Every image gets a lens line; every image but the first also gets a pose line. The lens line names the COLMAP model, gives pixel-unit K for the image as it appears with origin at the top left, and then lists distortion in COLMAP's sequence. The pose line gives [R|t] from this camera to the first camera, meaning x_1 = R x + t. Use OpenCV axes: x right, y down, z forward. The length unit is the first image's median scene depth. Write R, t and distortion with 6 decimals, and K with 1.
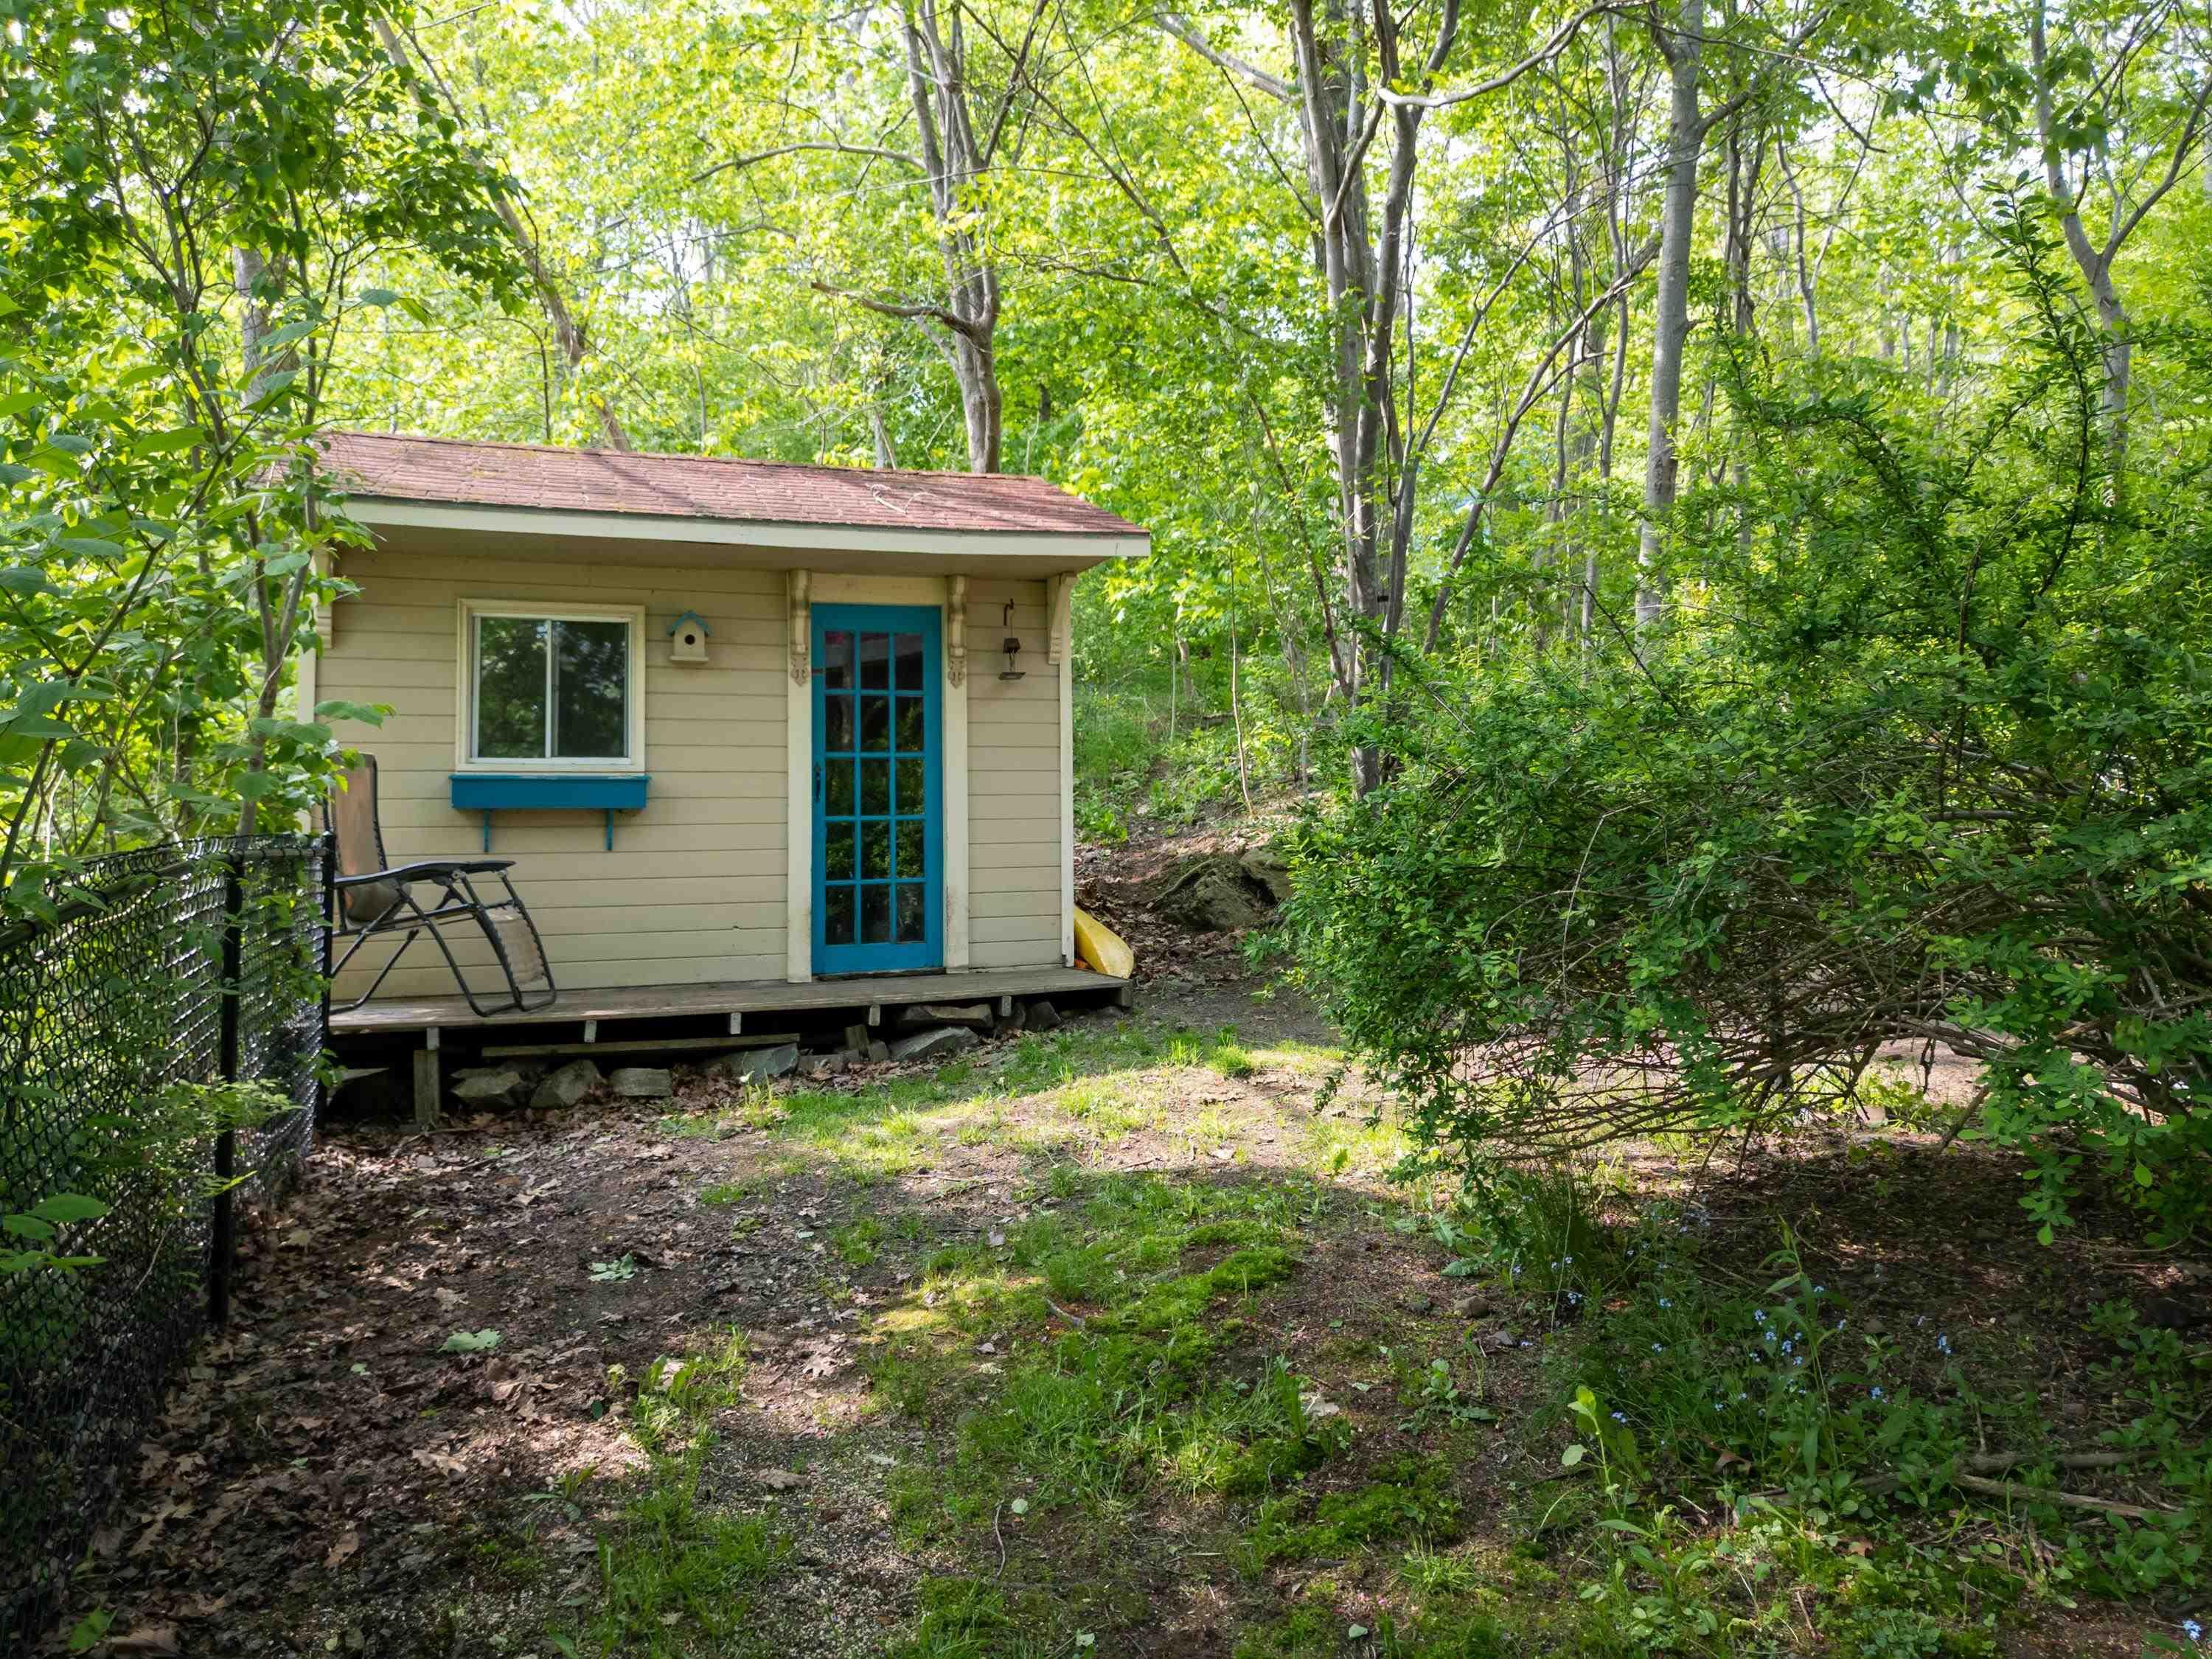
lens RADIAL K [[1565.1, 0, 1095.5], [0, 1565.1, 756.0], [0, 0, 1]] dist [0.075078, -0.062105]
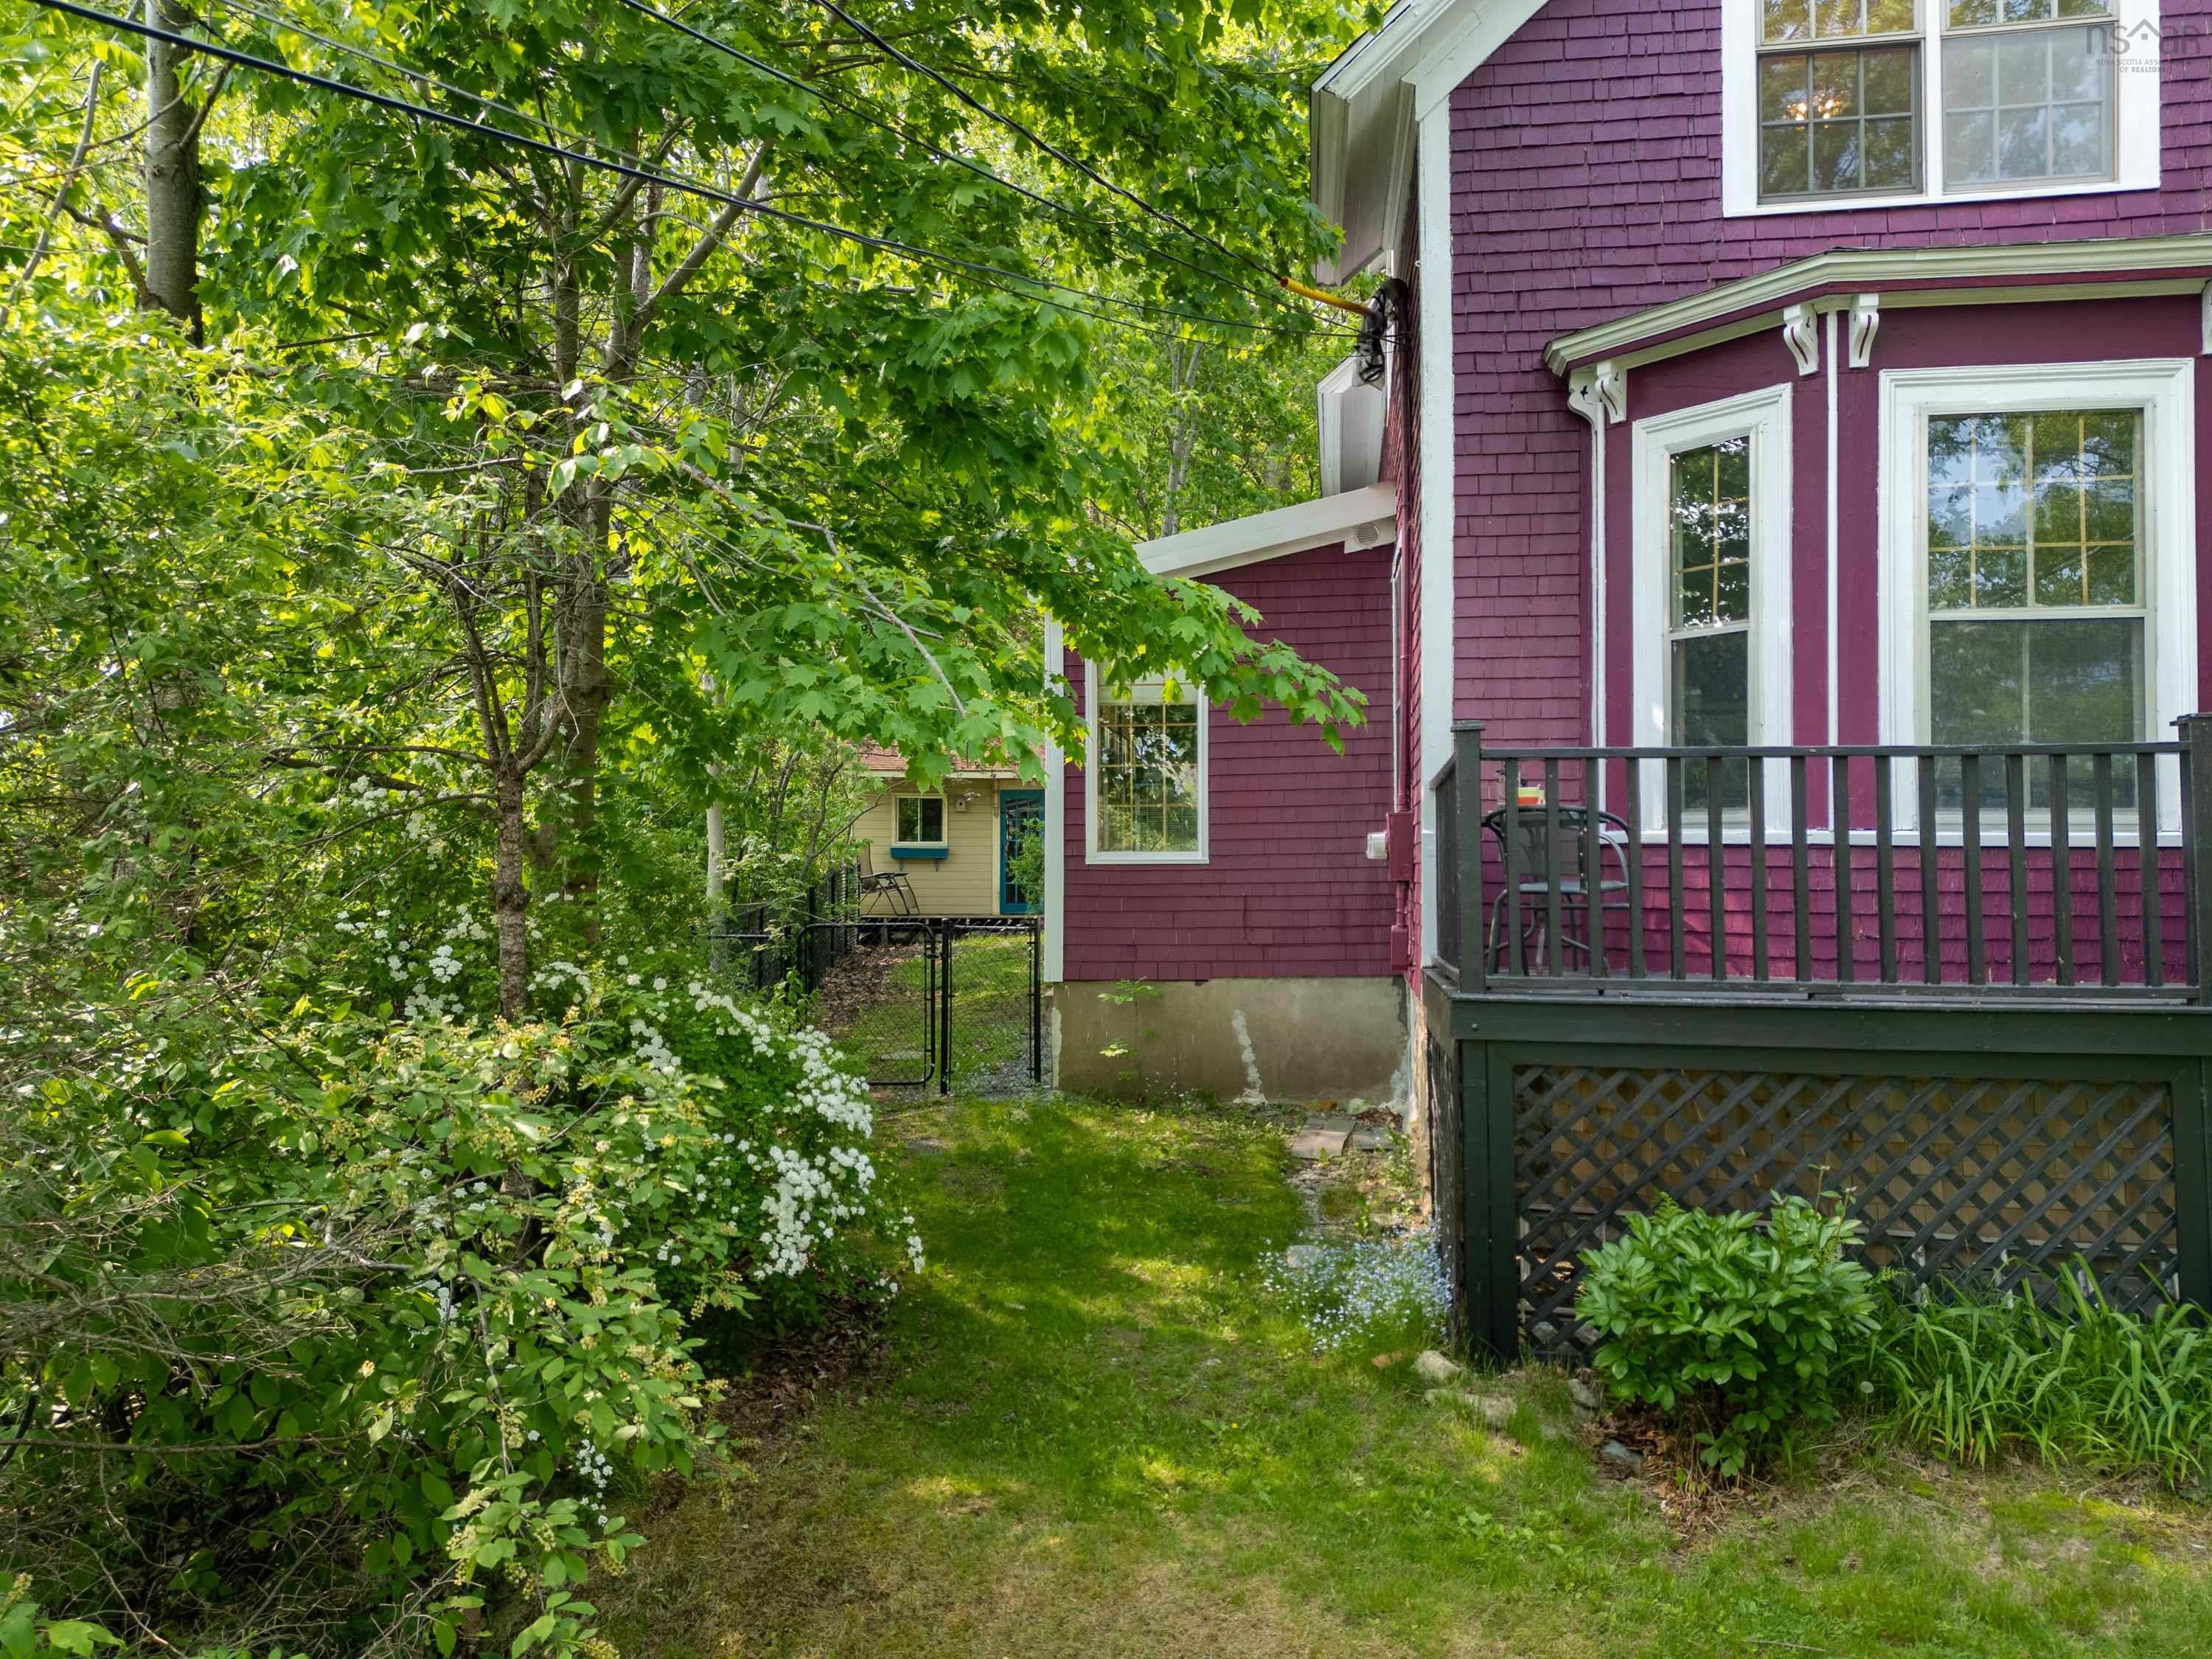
lens RADIAL K [[1565.1, 0, 1103.8], [0, 1565.1, 826.5], [0, 0, 1]] dist [0.075078, -0.062105]
pose [[0.965847, 0.002494, -0.259100, 0.910912], [0.001035, 0.999909, 0.013481, -0.078224], [0.259110, -0.013288, 0.965756, -2.139874]]
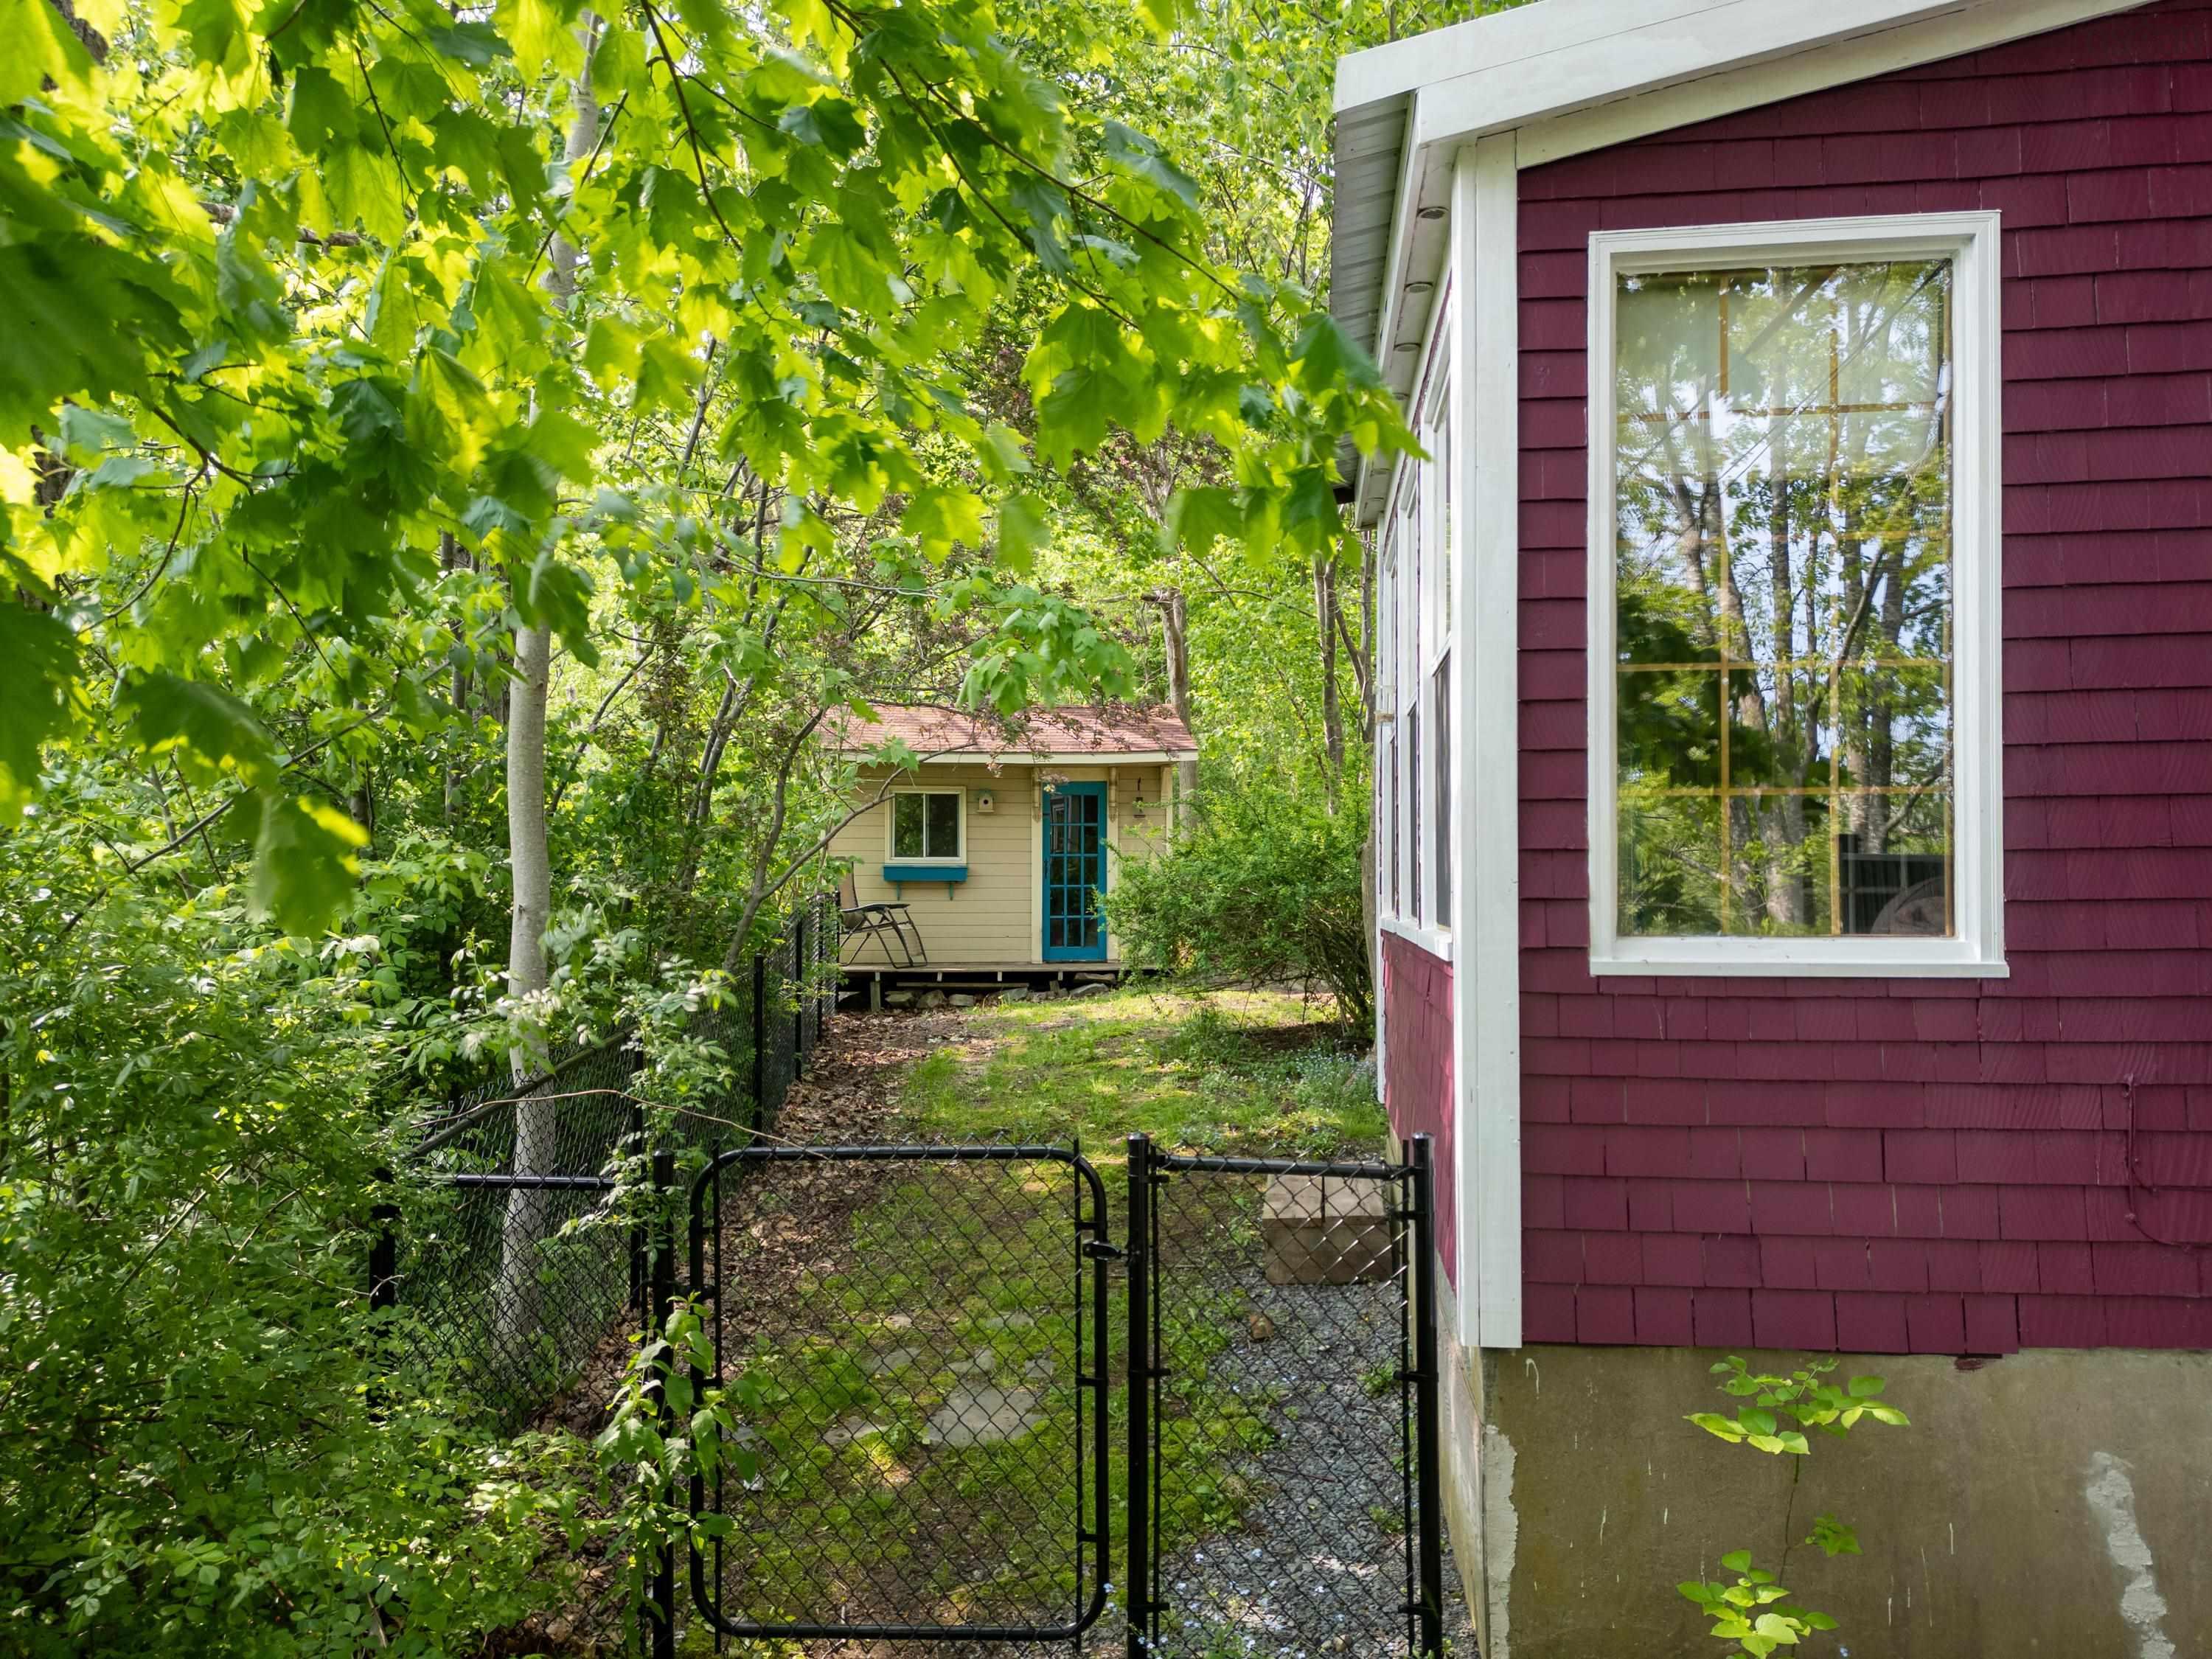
lens RADIAL K [[1565.1, 0, 1098.8], [0, 1565.1, 840.5], [0, 0, 1]] dist [0.075078, -0.062105]
pose [[0.970474, 0.005288, -0.241147, 0.444170], [-0.000199, 0.999777, 0.021121, -0.073207], [0.241205, -0.020450, 0.970259, -1.132110]]
